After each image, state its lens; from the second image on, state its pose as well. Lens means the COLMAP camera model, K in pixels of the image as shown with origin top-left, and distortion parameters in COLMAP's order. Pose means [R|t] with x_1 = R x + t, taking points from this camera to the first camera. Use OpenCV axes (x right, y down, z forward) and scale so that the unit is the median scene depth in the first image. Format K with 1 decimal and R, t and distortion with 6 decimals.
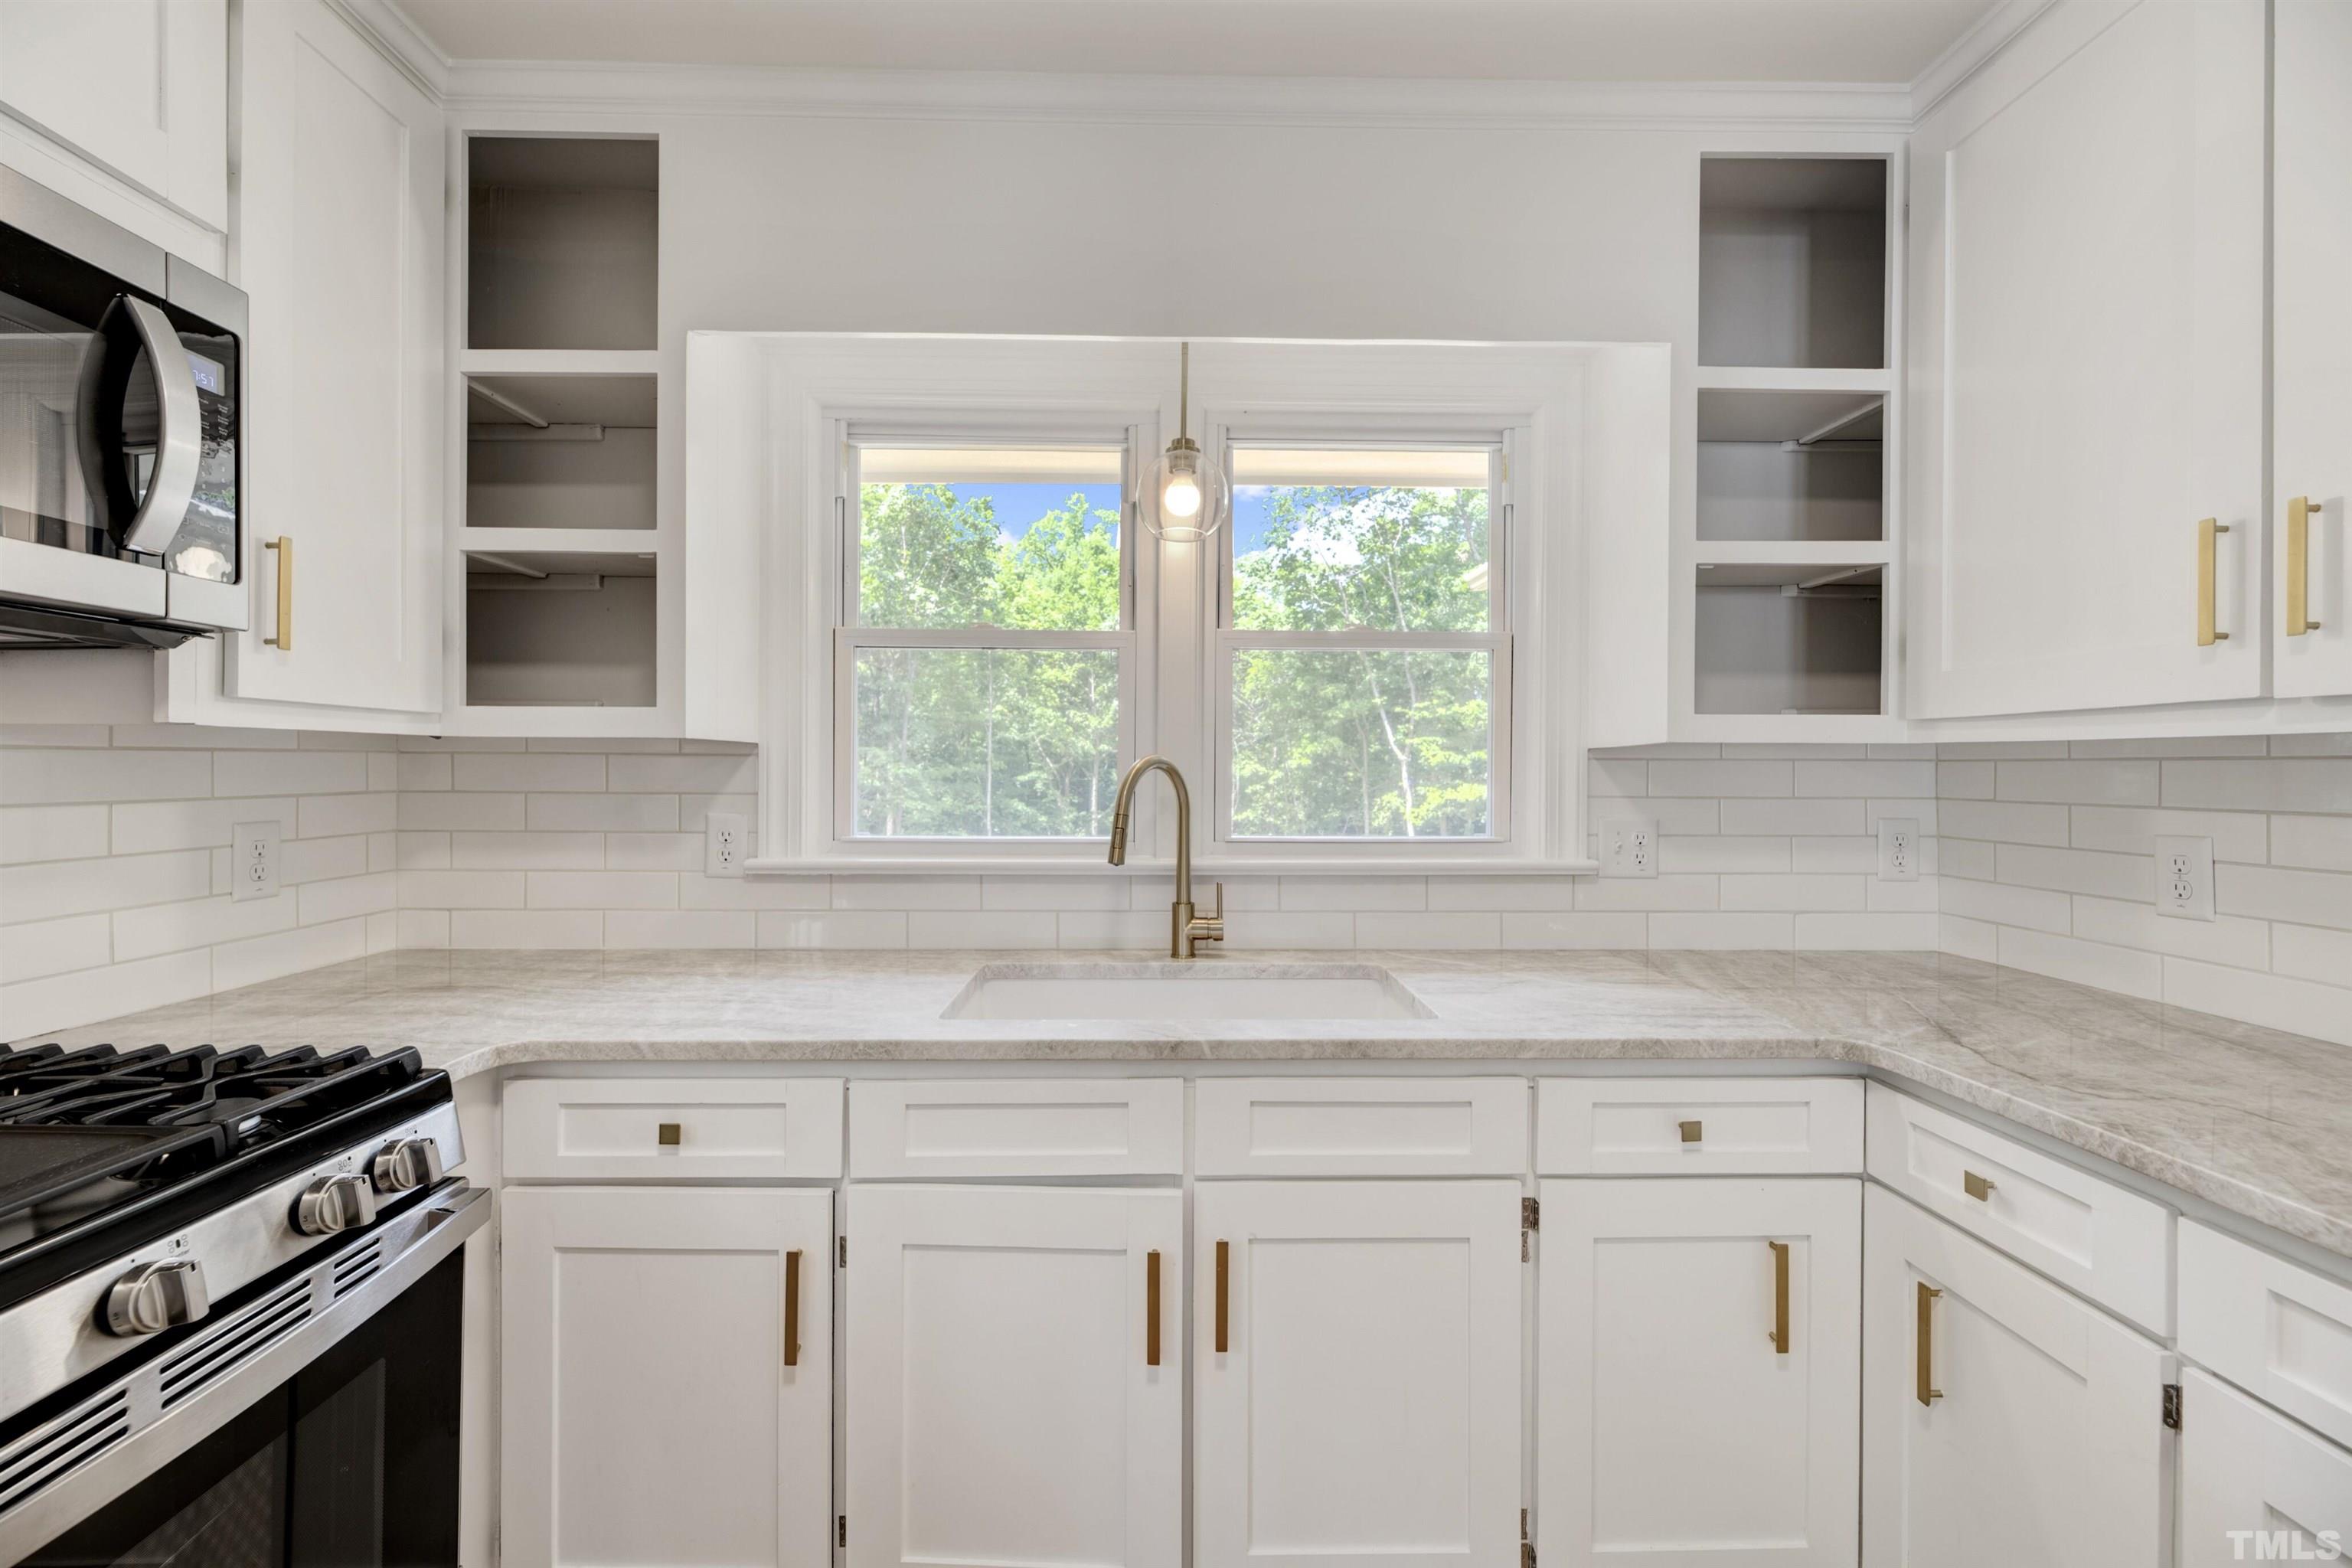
lens RADIAL K [[960.3, 0, 1177.2], [0, 960.3, 767.6], [0, 0, 1]] dist [0.003910, -0.001641]
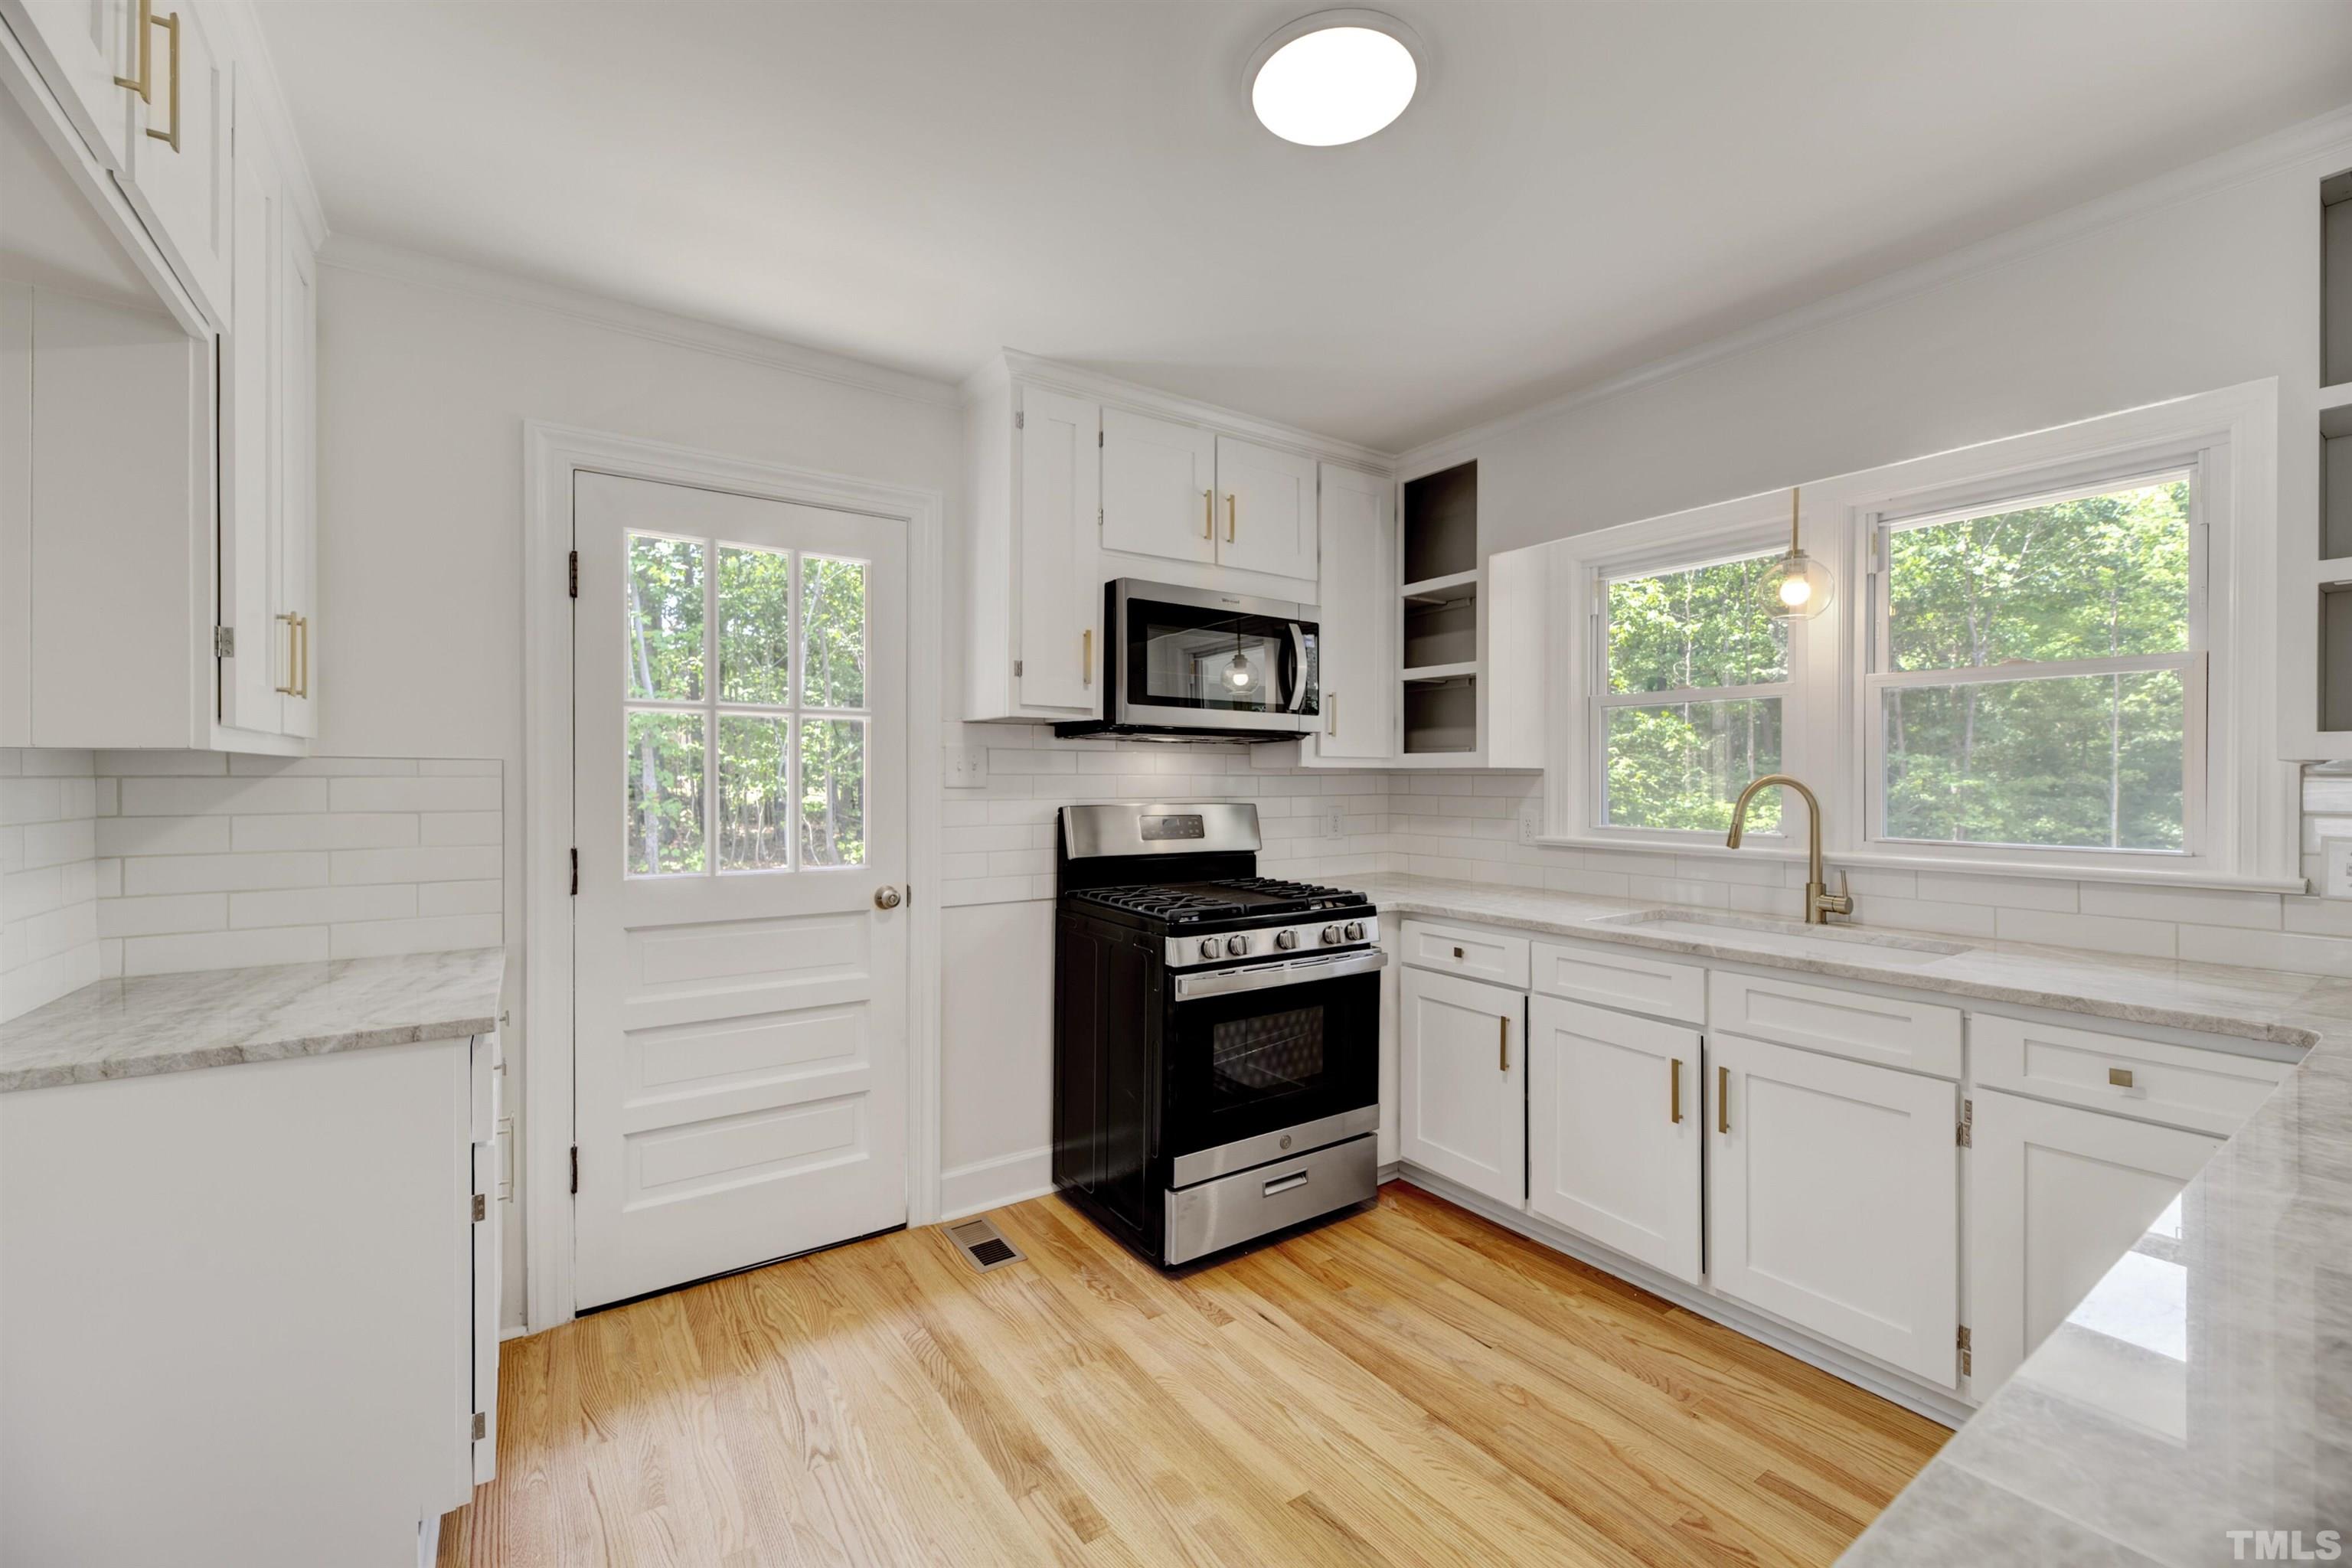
lens RADIAL K [[960.3, 0, 1181.3], [0, 960.3, 781.2], [0, 0, 1]] dist [0.003910, -0.001641]
pose [[0.557363, -0.000183, -0.830269, 0.756307], [0.002286, 0.999997, 0.001315, -0.007935], [0.830266, -0.002631, 0.557361, -0.593719]]
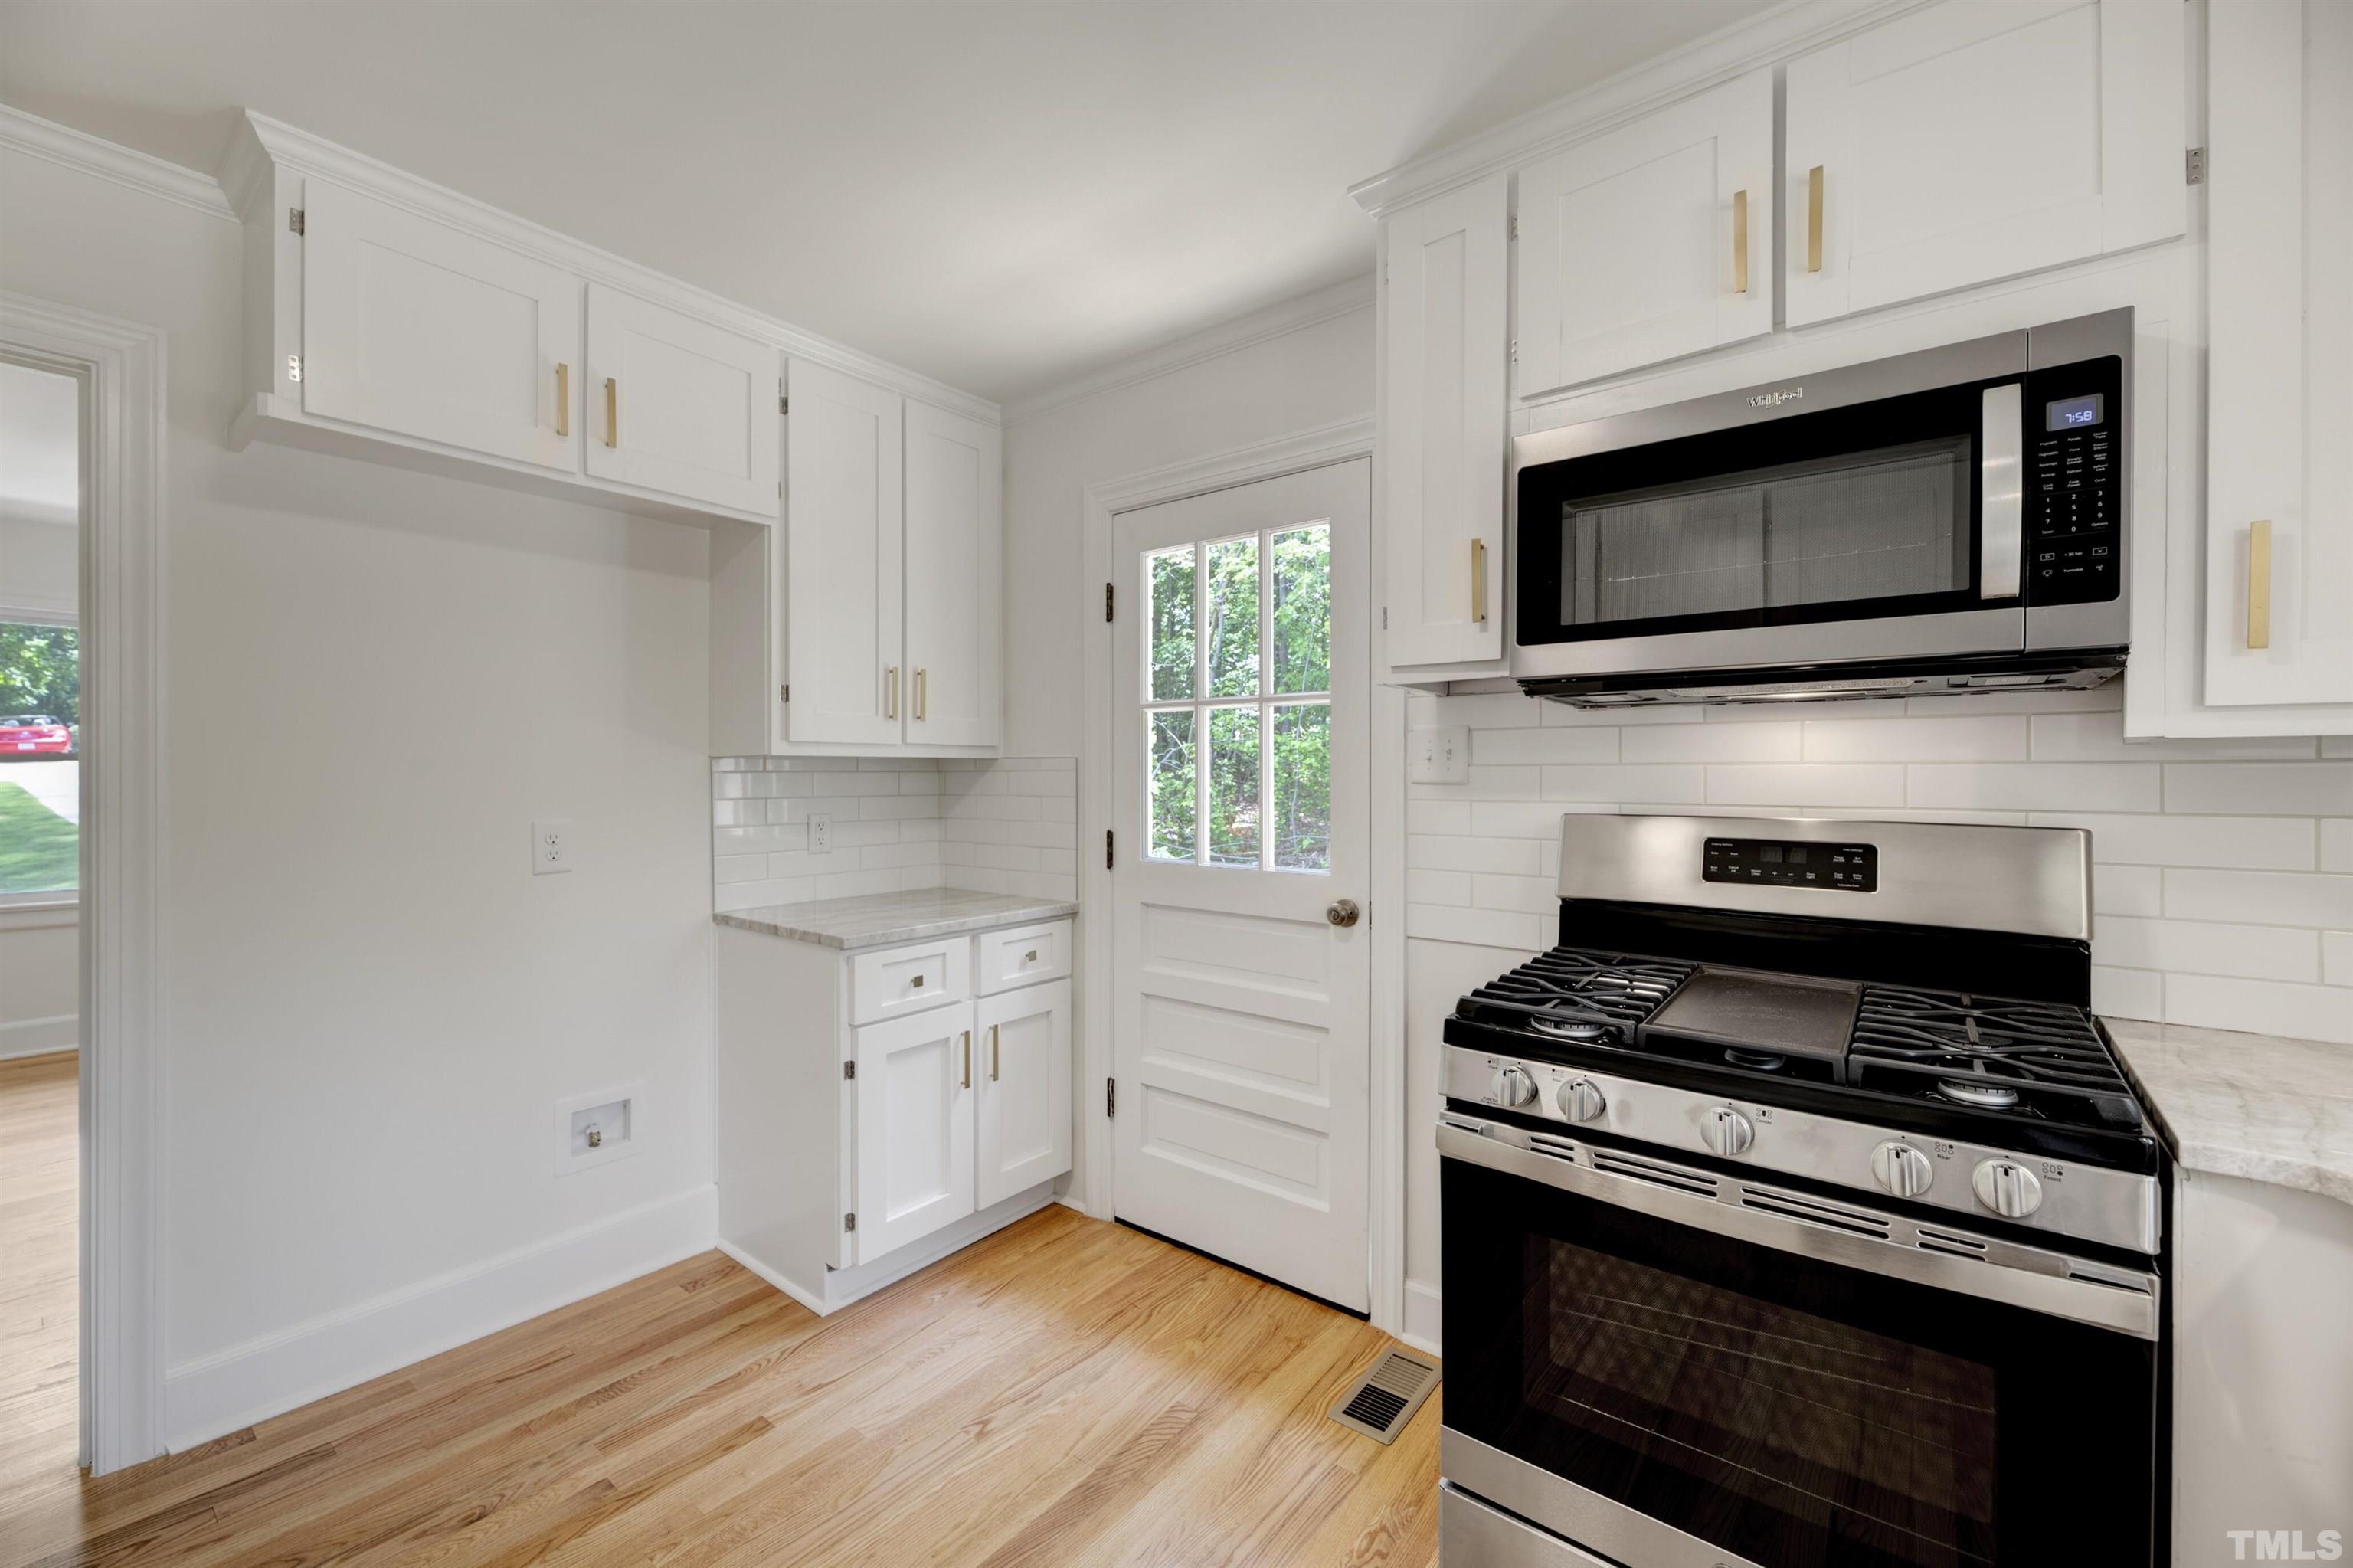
lens RADIAL K [[960.8, 0, 1173.3], [0, 960.8, 774.8], [0, 0, 1]] dist [0.003910, -0.001641]
pose [[-0.641029, -0.001192, -0.767516, 0.317960], [0.000903, 0.999997, -0.002307, -0.003275], [0.767516, -0.002171, -0.641026, 0.638261]]
